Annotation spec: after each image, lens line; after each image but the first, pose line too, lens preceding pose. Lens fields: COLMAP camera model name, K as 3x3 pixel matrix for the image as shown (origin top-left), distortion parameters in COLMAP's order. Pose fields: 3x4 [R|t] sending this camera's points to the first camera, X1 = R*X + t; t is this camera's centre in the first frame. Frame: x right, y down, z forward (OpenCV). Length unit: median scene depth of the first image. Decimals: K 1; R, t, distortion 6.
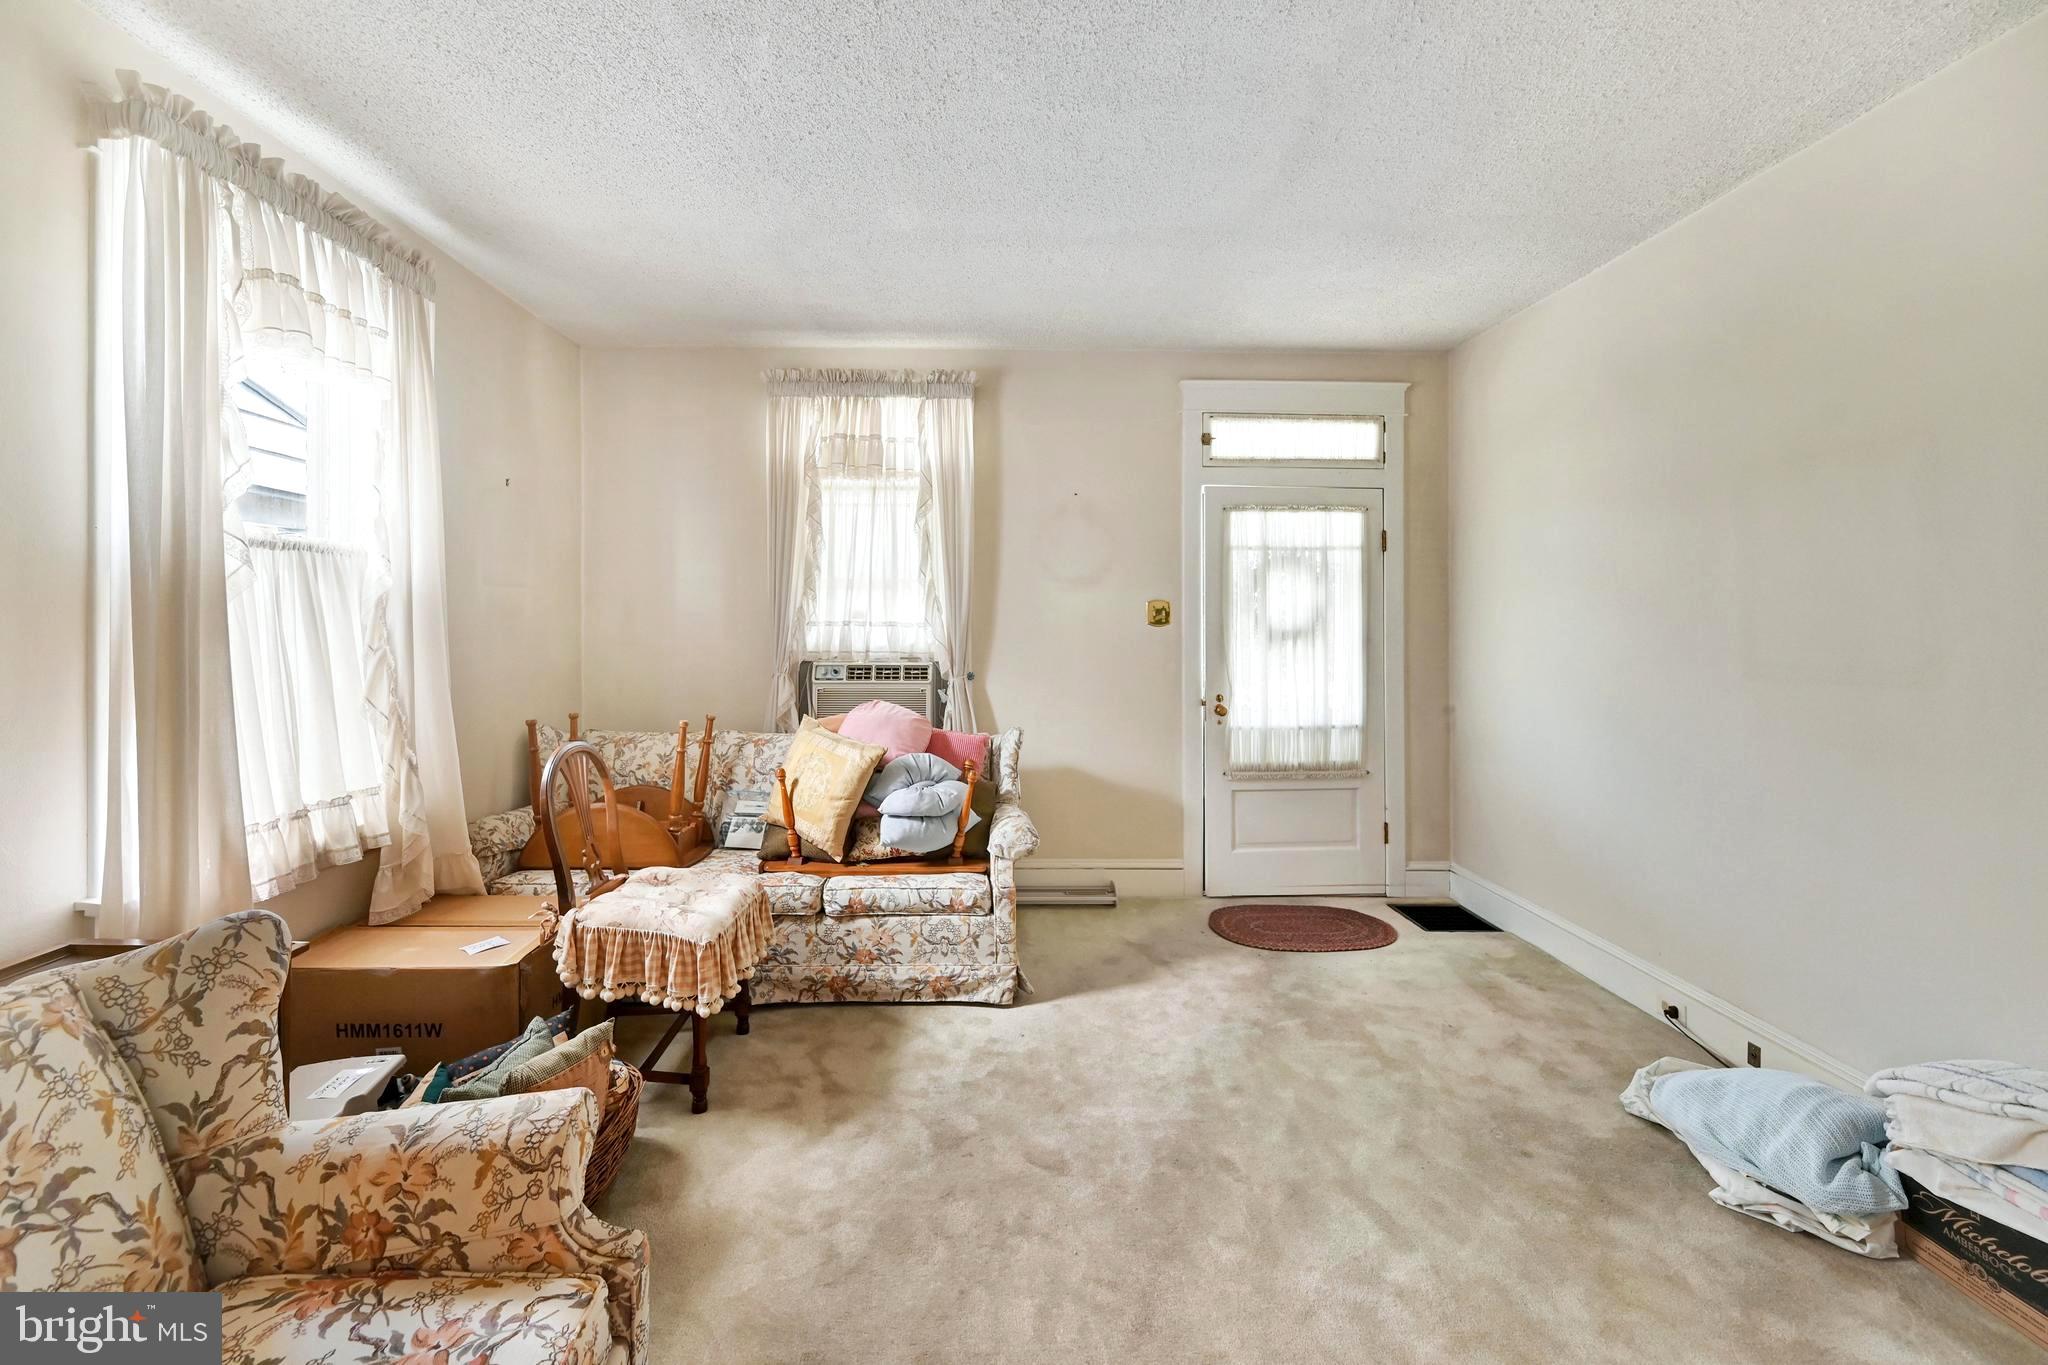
lens RADIAL K [[857.0, 0, 983.4], [0, 857.0, 607.0], [0, 0, 1]] dist [0.001412, 0.000475]
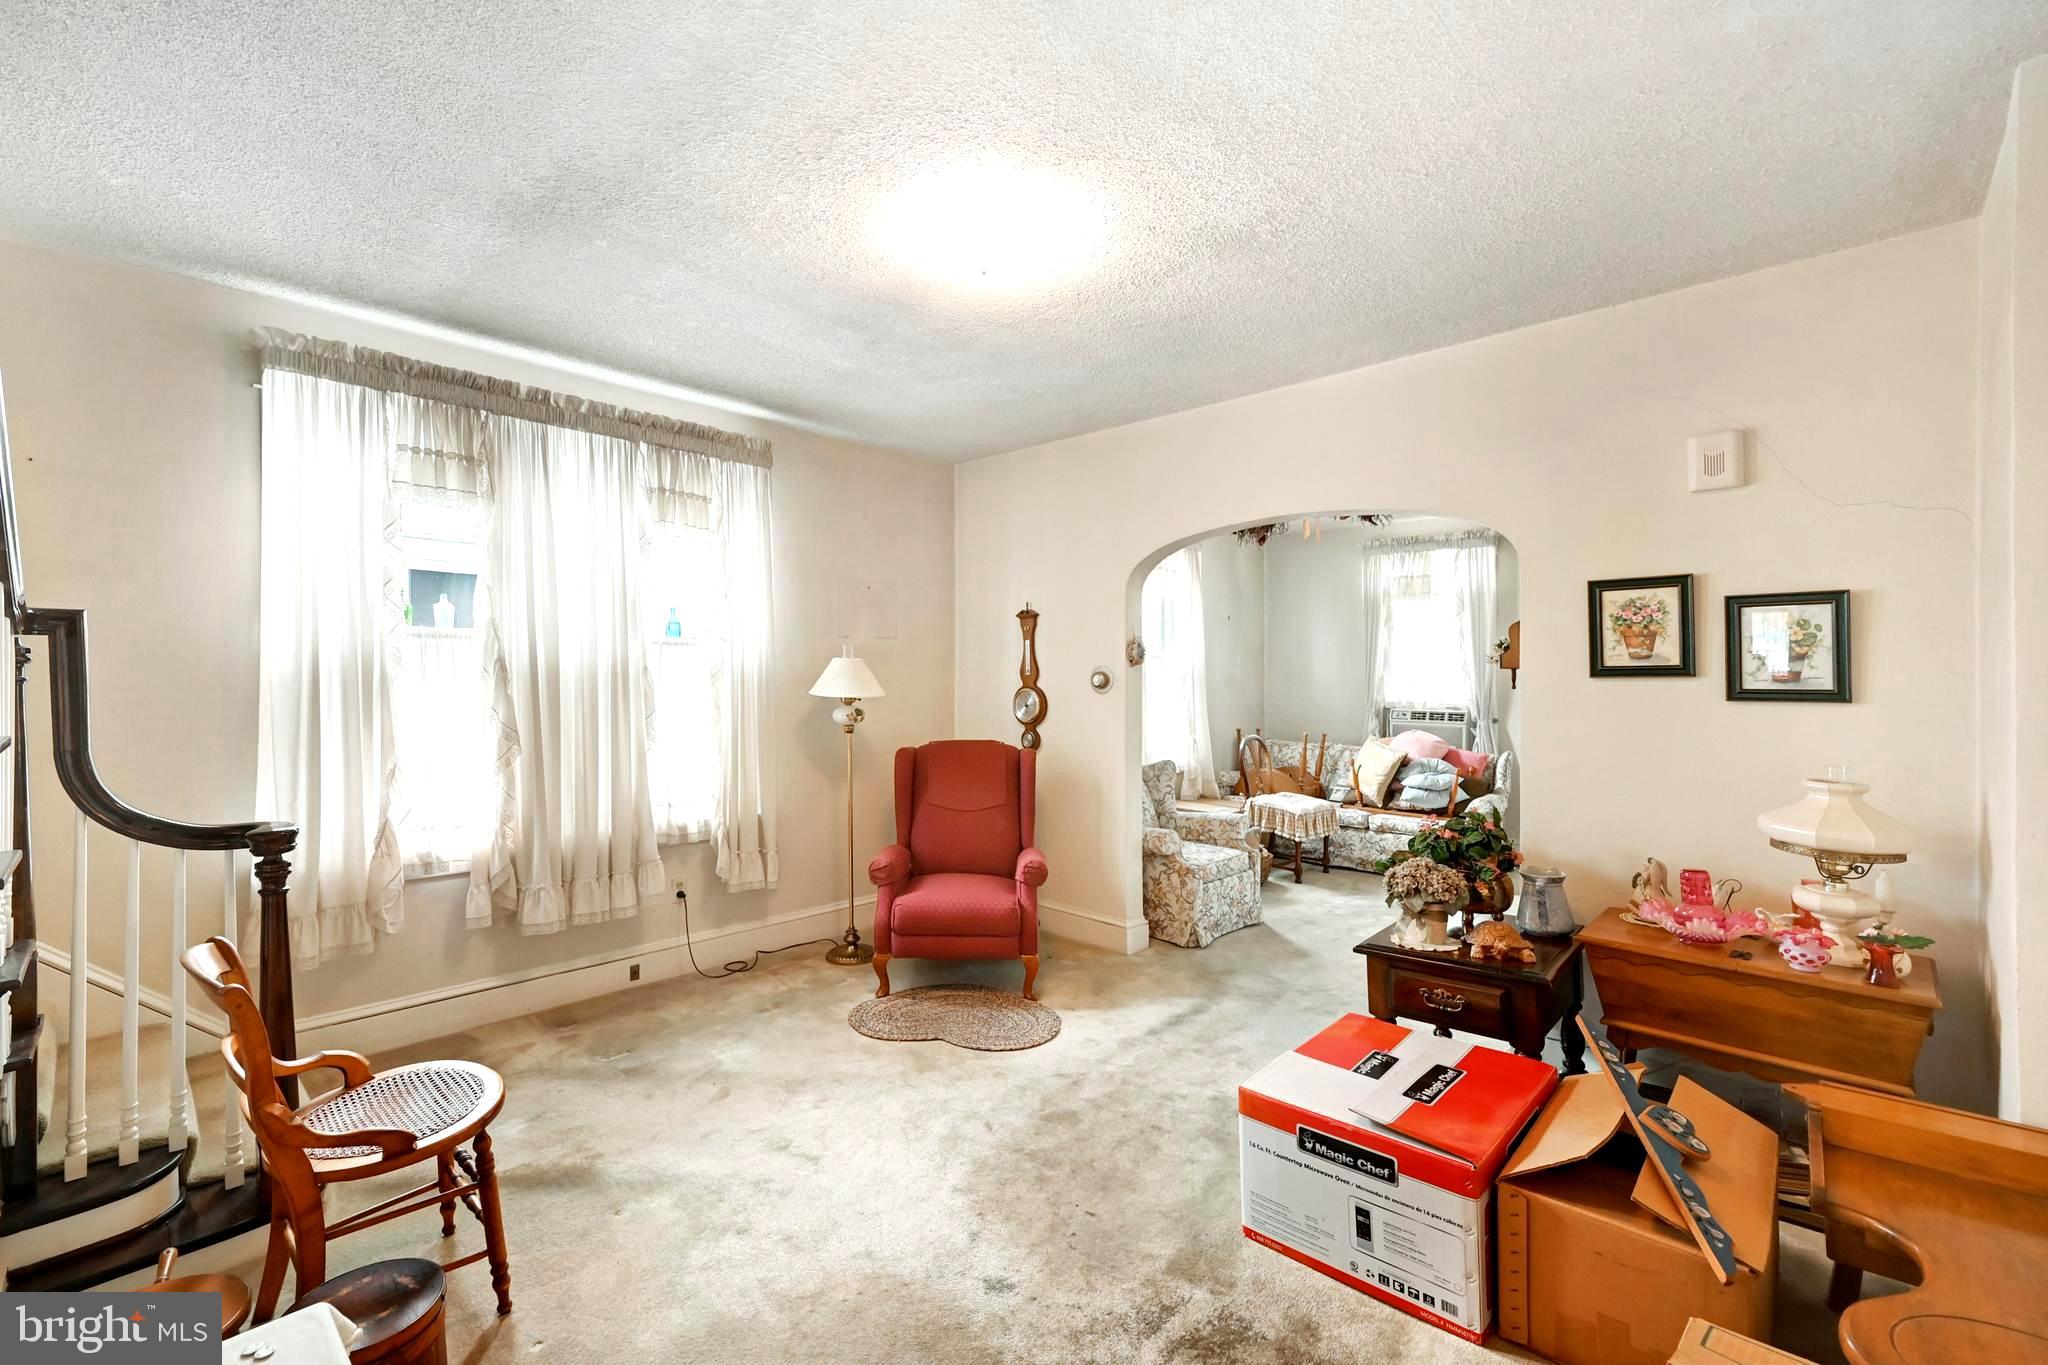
lens RADIAL K [[857.0, 0, 1004.4], [0, 857.0, 676.9], [0, 0, 1]] dist [0.001412, 0.000475]
pose [[0.716855, 0.002877, -0.697216, 0.556660], [0.007577, 0.999900, 0.011916, -0.031583], [0.697181, -0.013825, 0.716762, -0.963093]]
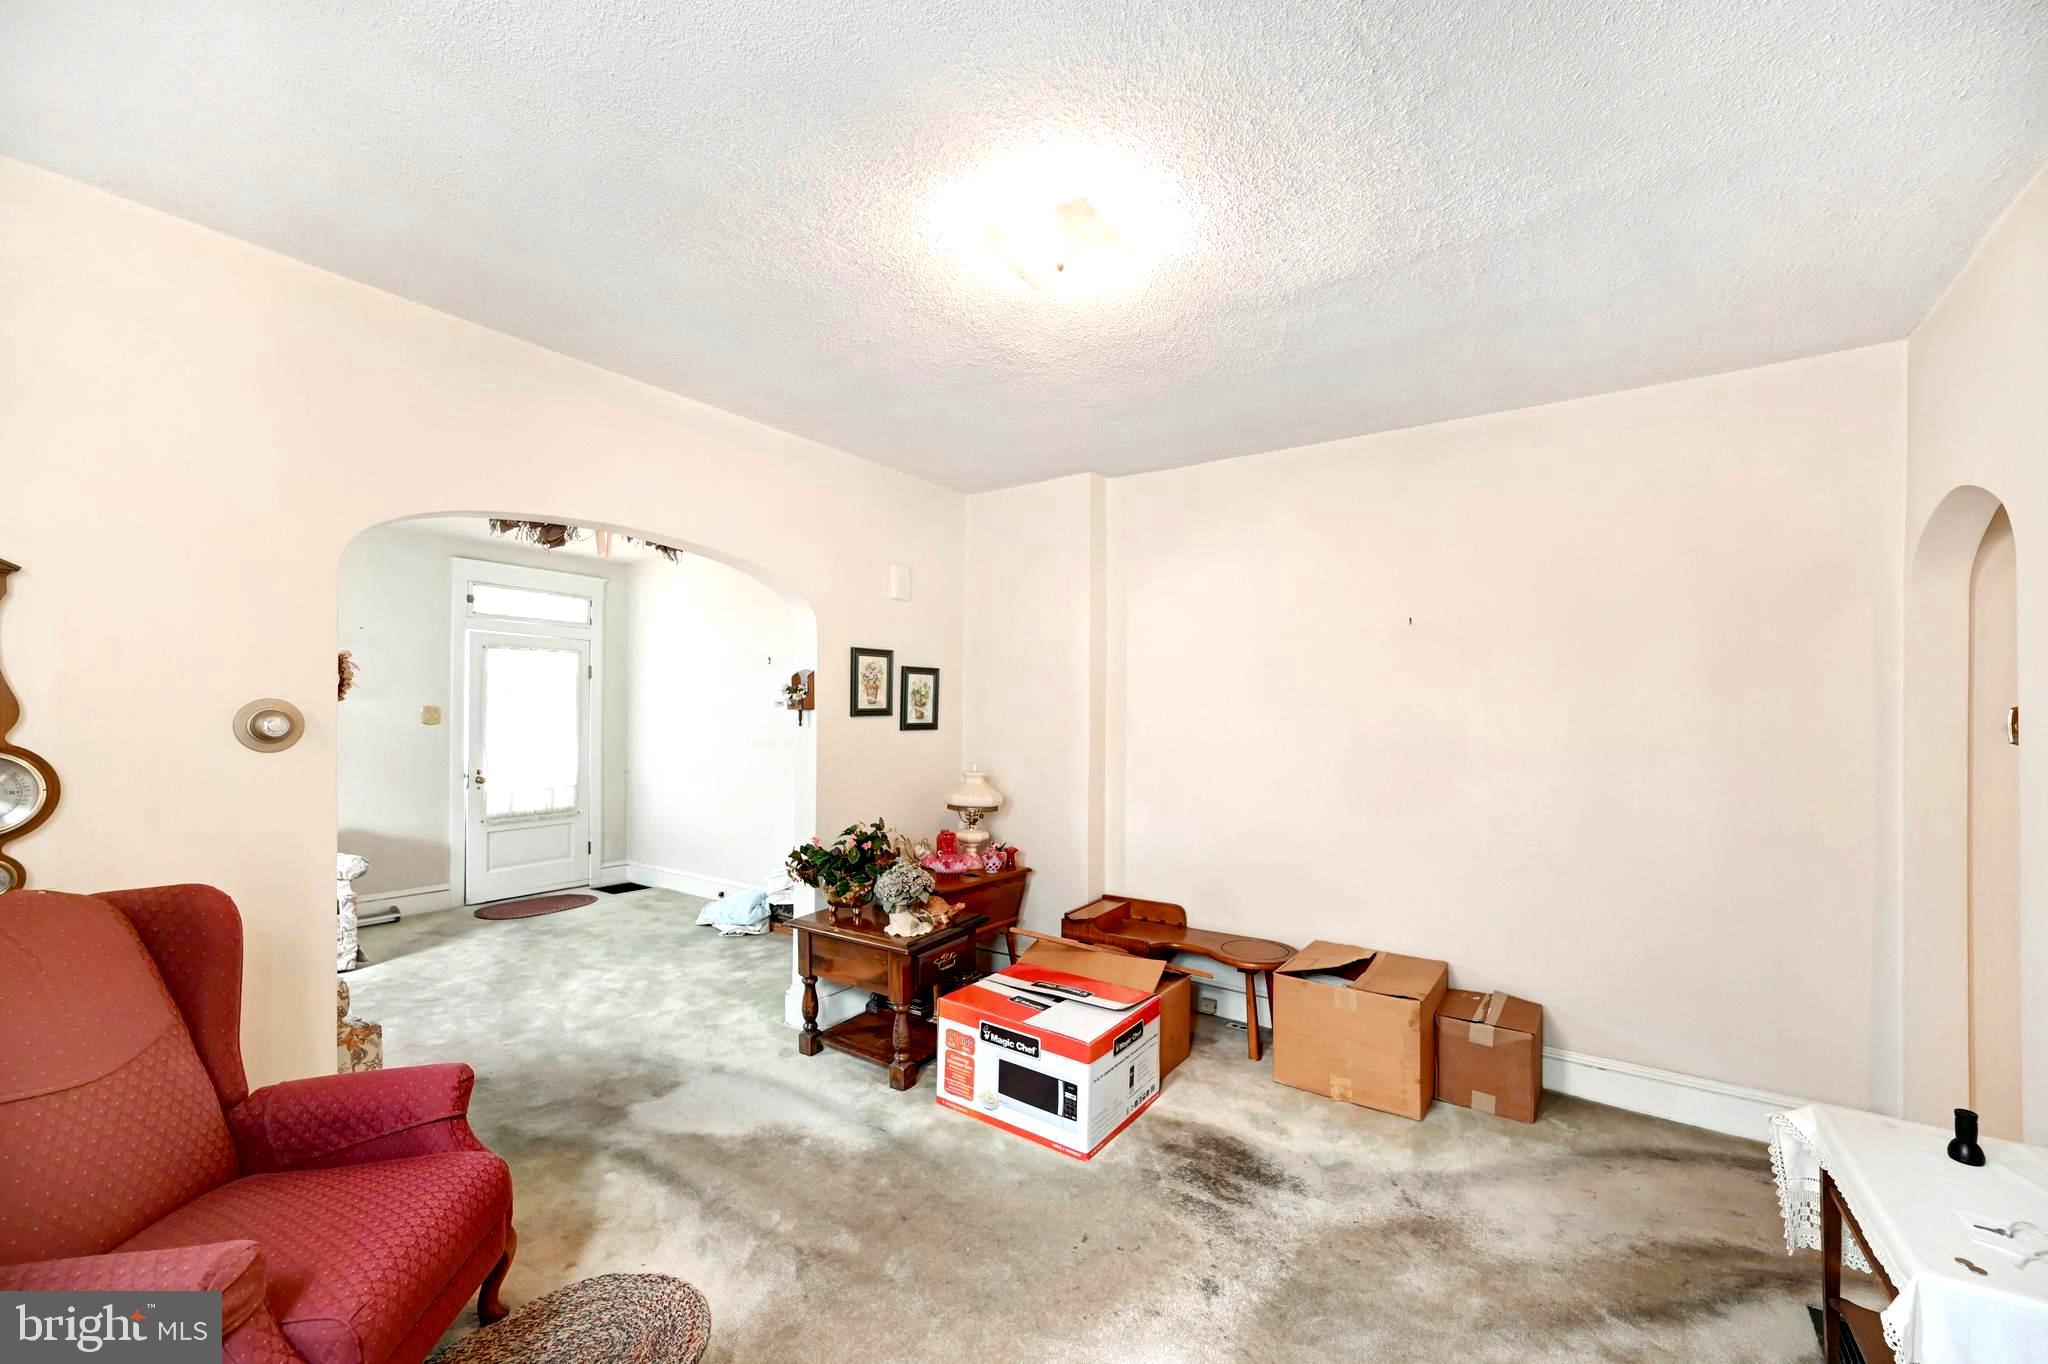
lens RADIAL K [[819.9, 0, 1026.0], [0, 819.9, 710.4], [0, 0, 1]] dist [-0.003552, 0.000613]
pose [[0.578453, 0.004818, 0.815702, -0.434284], [-0.017622, 0.999823, 0.006592, -0.037258], [-0.815526, -0.018188, 0.578435, -0.779204]]
